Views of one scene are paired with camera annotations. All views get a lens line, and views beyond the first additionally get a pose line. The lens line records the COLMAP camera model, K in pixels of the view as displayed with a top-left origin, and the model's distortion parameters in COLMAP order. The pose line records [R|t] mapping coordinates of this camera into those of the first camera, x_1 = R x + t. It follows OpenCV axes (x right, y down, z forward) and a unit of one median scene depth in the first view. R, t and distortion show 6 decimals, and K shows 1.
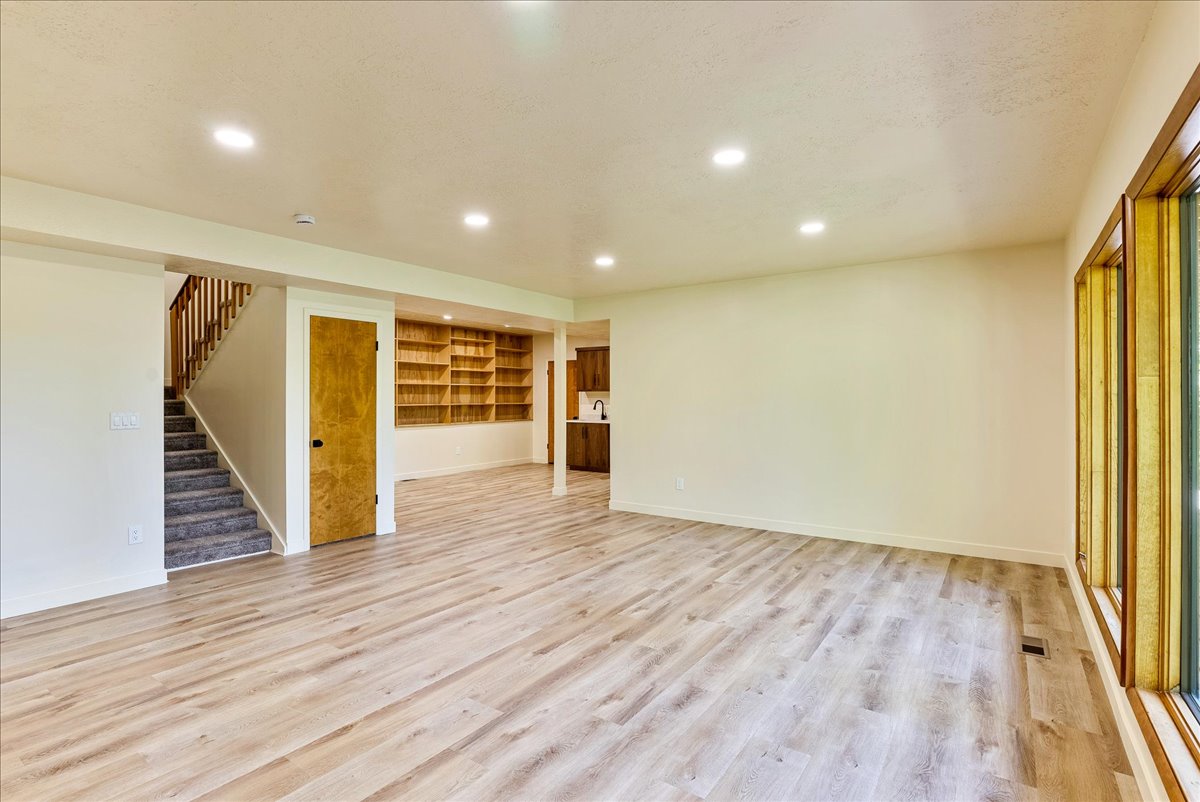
lens RADIAL K [[588.4, 0, 595.1], [0, 588.4, 400.0], [0, 0, 1]] dist [-0.001979, 0.000124]
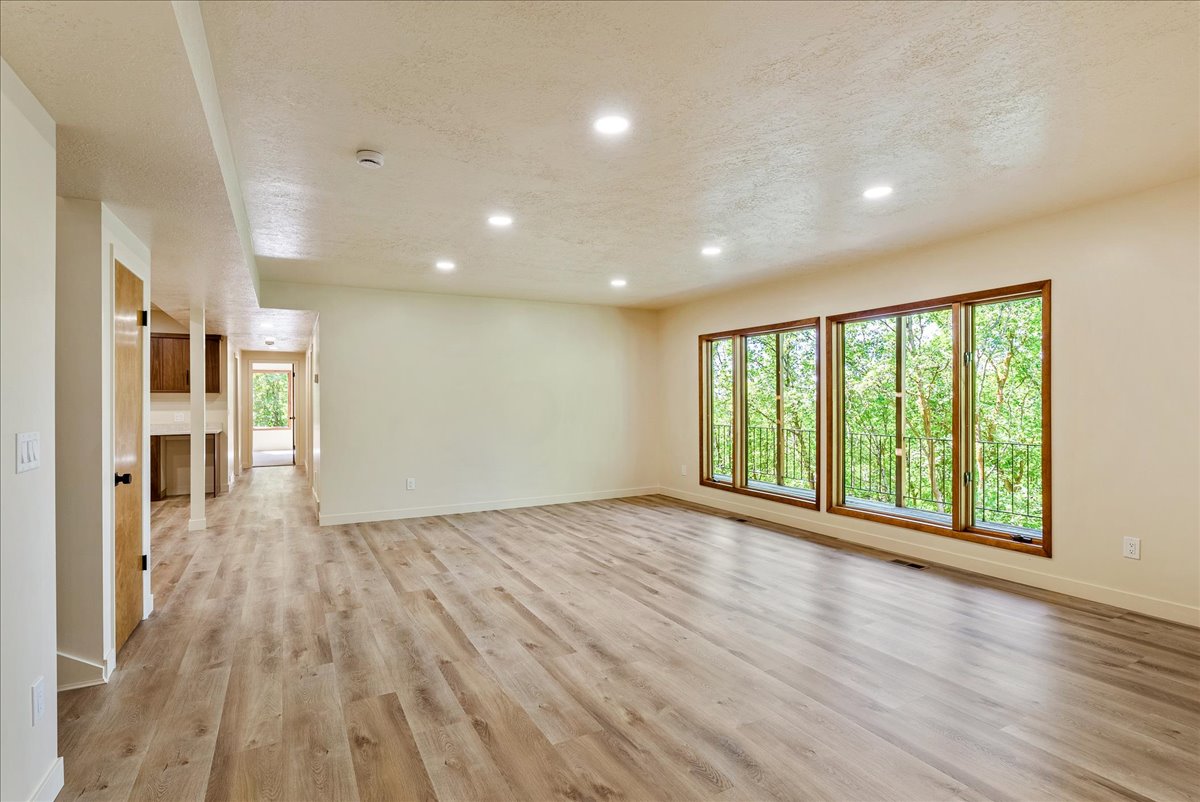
lens RADIAL K [[575.7, 0, 605.4], [0, 575.7, 401.9], [0, 0, 1]] dist [-0.000347, -0.000043]
pose [[0.426769, 0.001155, 0.904360, -0.397722], [0.001492, 0.999997, -0.001981, 0.000397], [-0.904360, 0.002194, 0.426766, 0.165187]]
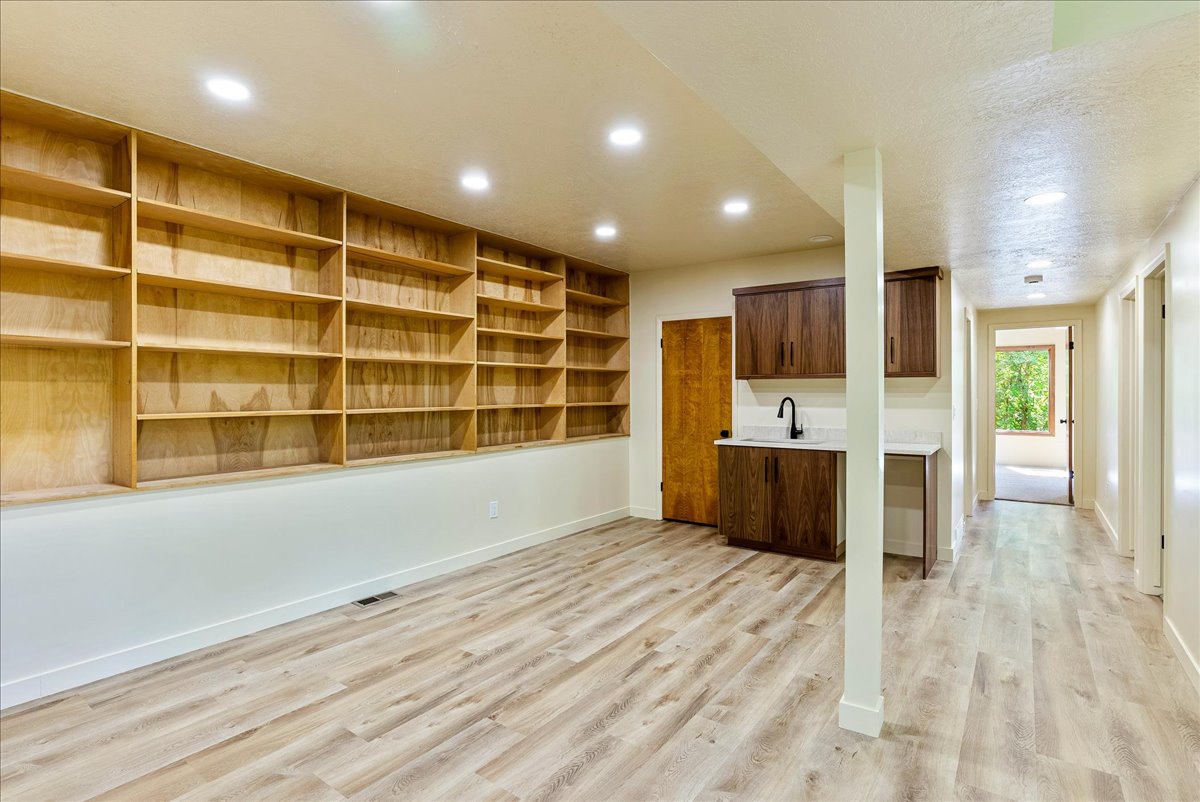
lens RADIAL K [[588.4, 0, 595.1], [0, 588.4, 400.0], [0, 0, 1]] dist [-0.001979, 0.000124]
pose [[0.999929, -0.002389, -0.011671, -0.150396], [0.002482, 0.999966, 0.007913, -0.001699], [0.011652, -0.007941, 0.999901, 0.553184]]
